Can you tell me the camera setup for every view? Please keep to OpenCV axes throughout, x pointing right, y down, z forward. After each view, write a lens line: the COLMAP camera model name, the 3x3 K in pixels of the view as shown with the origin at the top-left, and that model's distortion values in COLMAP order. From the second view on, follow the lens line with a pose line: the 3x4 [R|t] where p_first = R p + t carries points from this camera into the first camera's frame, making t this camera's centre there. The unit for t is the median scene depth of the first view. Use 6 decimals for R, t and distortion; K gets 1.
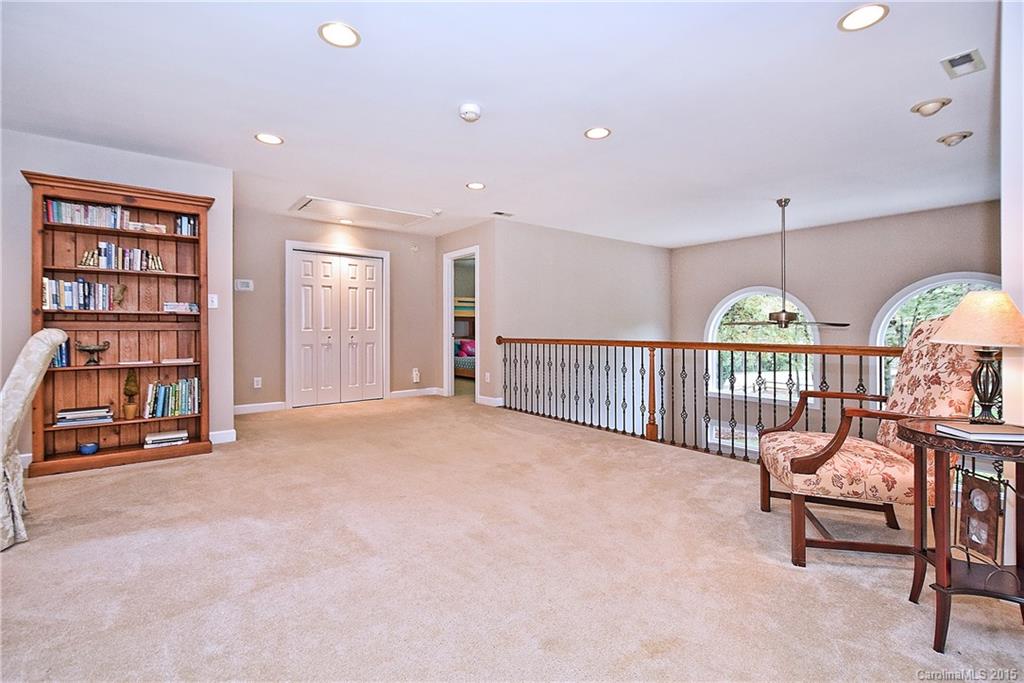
lens RADIAL K [[465.4, 0, 515.2], [0, 465.4, 334.3], [0, 0, 1]] dist [-0.000264, -0.000141]
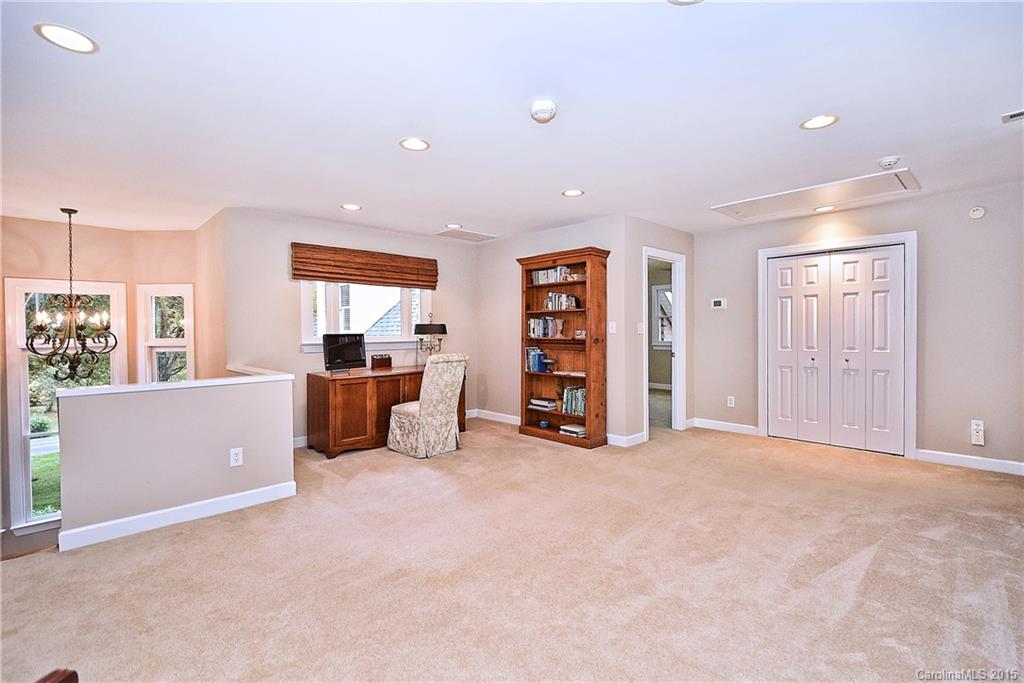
lens RADIAL K [[465.4, 0, 515.2], [0, 465.4, 334.3], [0, 0, 1]] dist [-0.000264, -0.000141]
pose [[0.077501, 0.007133, -0.996967, 0.629111], [-0.003059, 0.999971, 0.006917, -0.070496], [0.996988, 0.002514, 0.077520, 0.757777]]
